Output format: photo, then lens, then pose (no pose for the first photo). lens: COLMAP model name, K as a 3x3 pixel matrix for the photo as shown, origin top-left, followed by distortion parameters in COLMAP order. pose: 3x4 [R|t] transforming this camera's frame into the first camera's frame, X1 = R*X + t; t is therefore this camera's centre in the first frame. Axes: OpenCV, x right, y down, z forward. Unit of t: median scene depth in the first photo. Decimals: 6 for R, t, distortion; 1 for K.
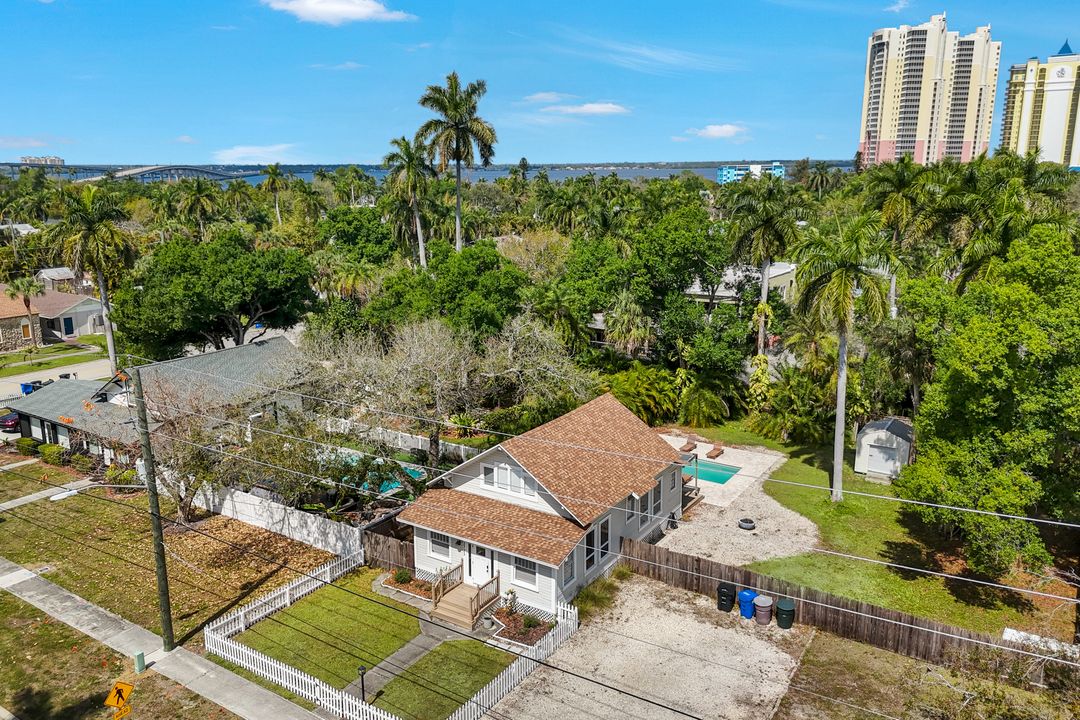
lens RADIAL K [[820.3, 0, 560.8], [0, 820.3, 333.5], [0, 0, 1]] dist [0.036197, -0.008492]
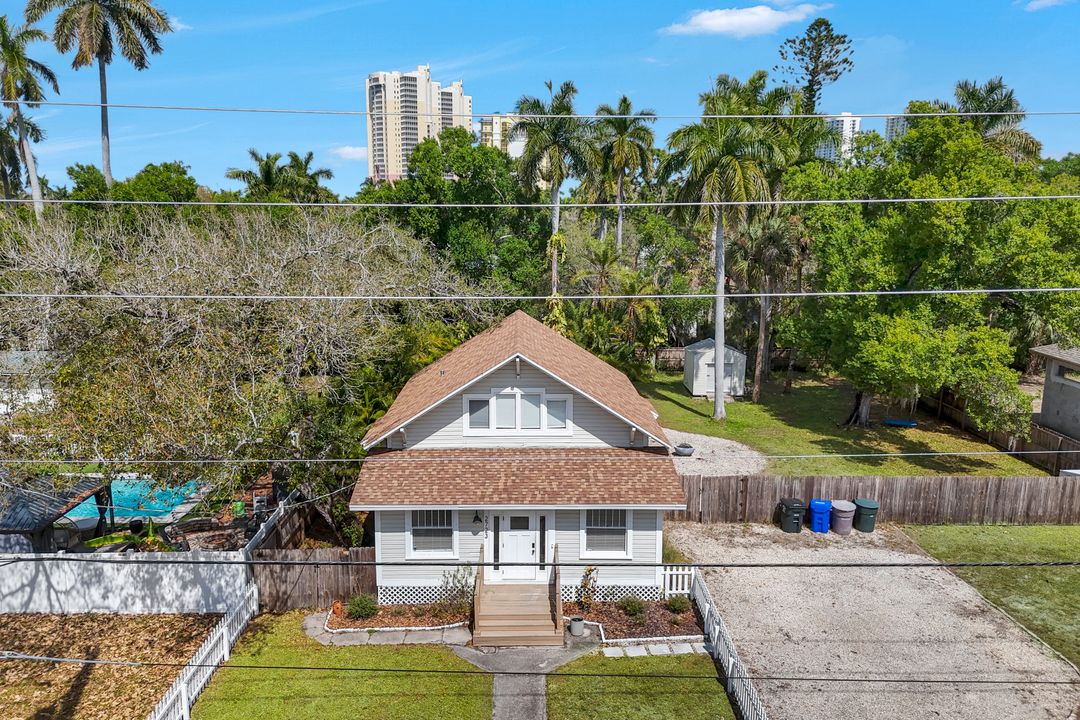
lens RADIAL K [[781.3, 0, 540.0], [0, 781.3, 360.0], [0, 0, 1]] dist [0.031300, -0.001188]
pose [[0.832317, -0.094394, 0.546203, -0.371309], [0.101562, 0.994682, 0.017135, 0.126127], [-0.544915, 0.041211, 0.837478, 0.464389]]
